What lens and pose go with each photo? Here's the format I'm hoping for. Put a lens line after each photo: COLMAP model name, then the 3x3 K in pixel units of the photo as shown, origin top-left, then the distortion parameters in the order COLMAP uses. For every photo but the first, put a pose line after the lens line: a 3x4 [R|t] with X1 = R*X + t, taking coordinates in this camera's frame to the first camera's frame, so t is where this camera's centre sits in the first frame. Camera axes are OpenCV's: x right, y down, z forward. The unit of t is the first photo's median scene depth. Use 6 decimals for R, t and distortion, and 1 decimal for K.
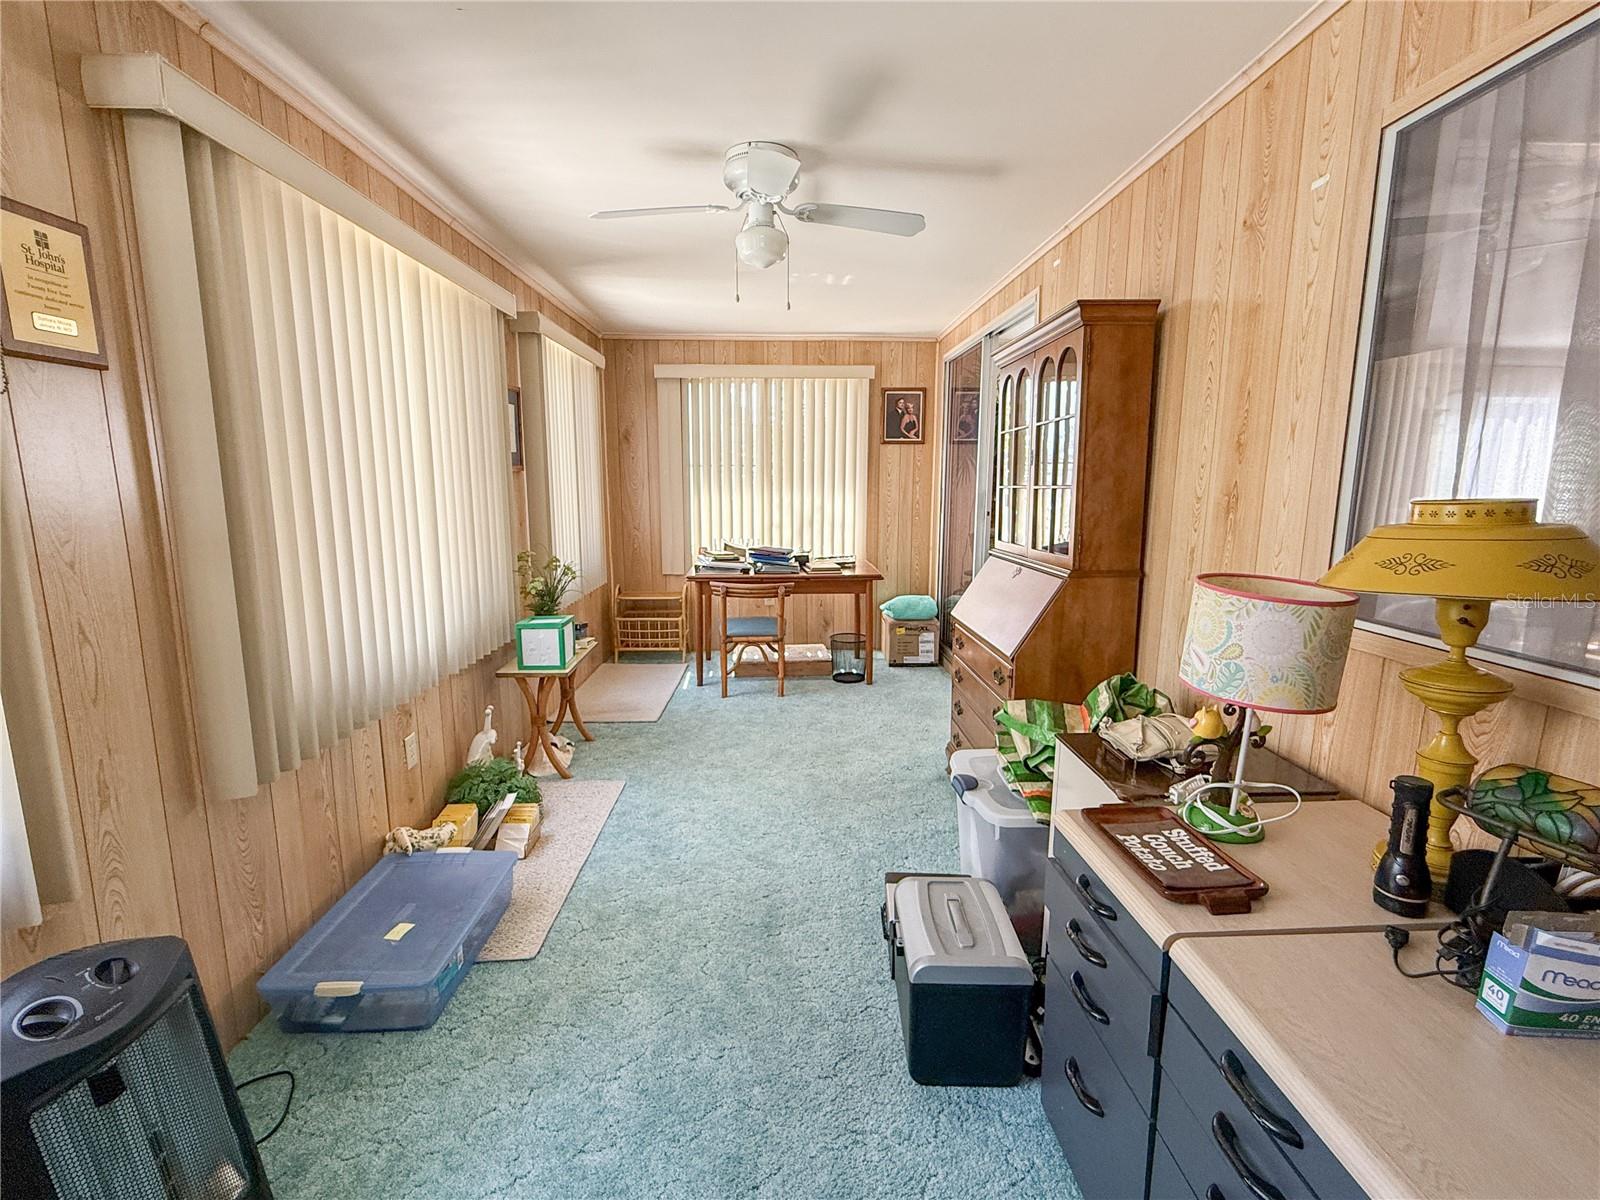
lens RADIAL K [[735.0, 0, 800.2], [0, 735.0, 601.0], [0, 0, 1]] dist [0.000109, 0.000740]
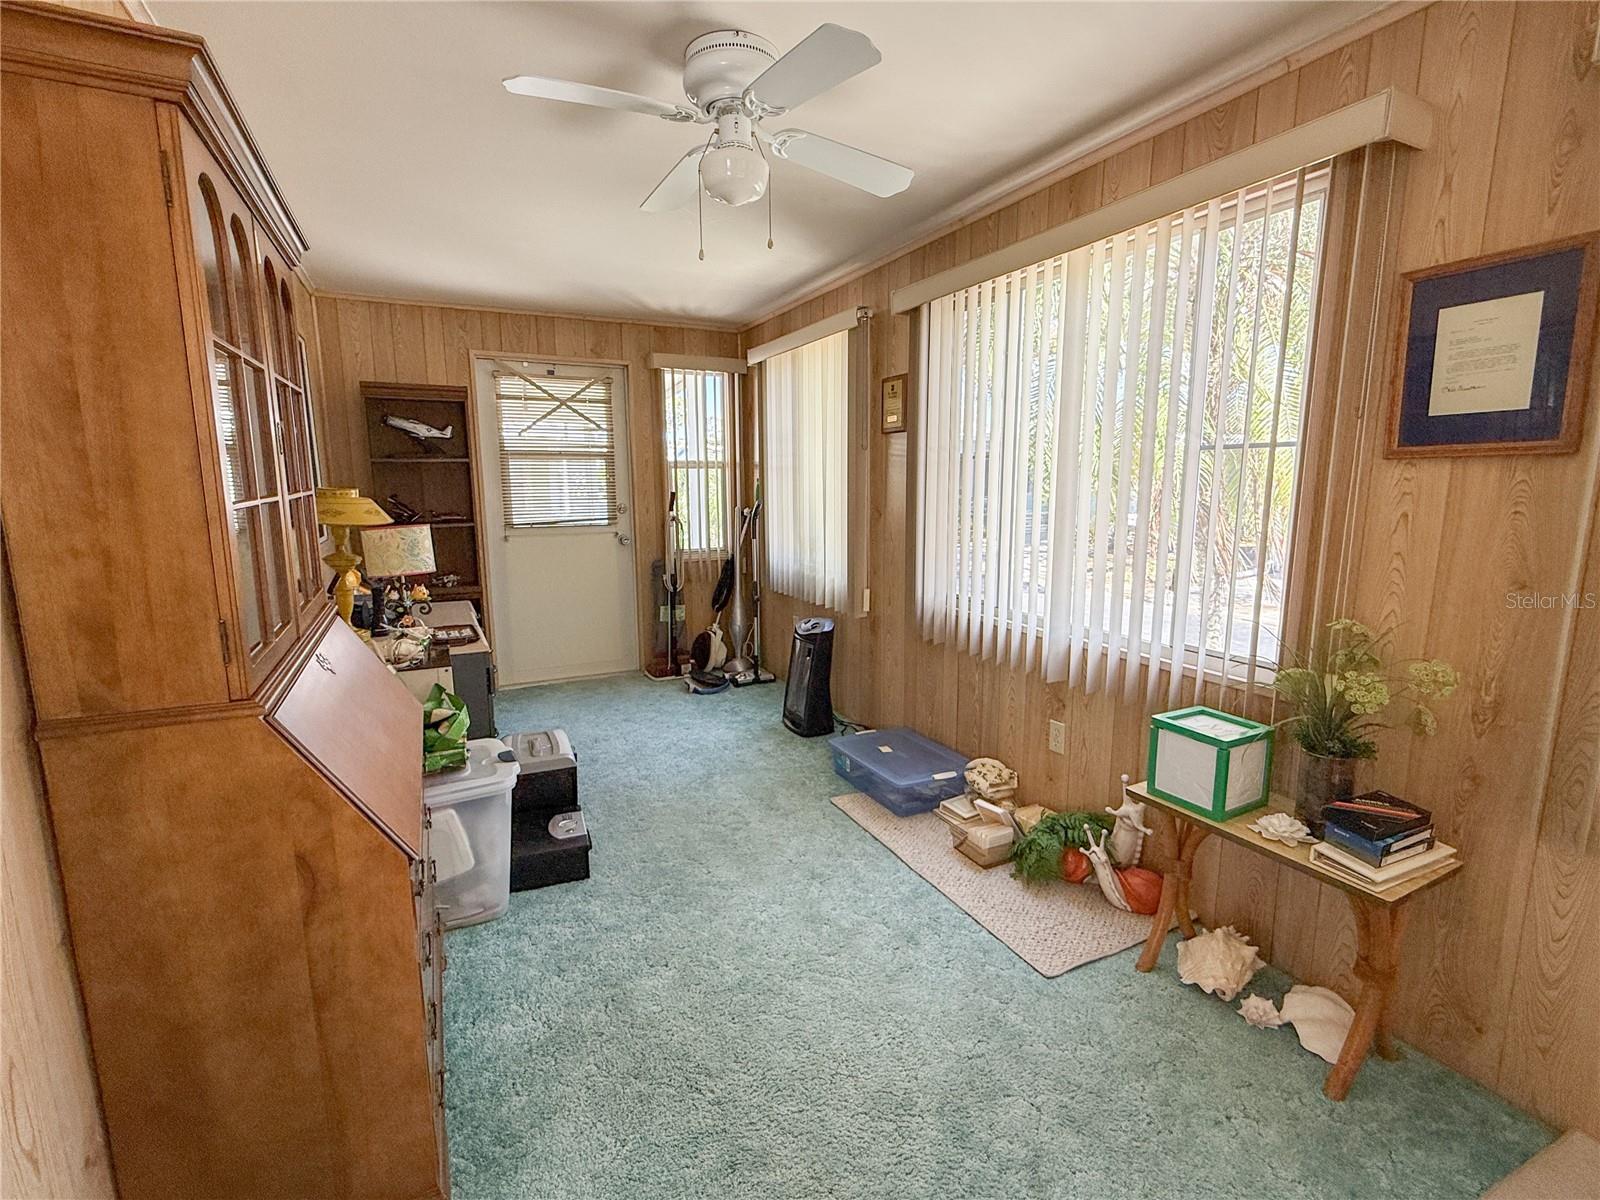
lens RADIAL K [[735.0, 0, 796.7], [0, 735.0, 598.7], [0, 0, 1]] dist [0.000109, 0.000740]
pose [[-0.909572, 0.069231, -0.409738, 0.302474], [-0.064115, 0.950836, 0.302986, -0.375708], [0.410570, 0.301858, -0.860415, 2.325108]]
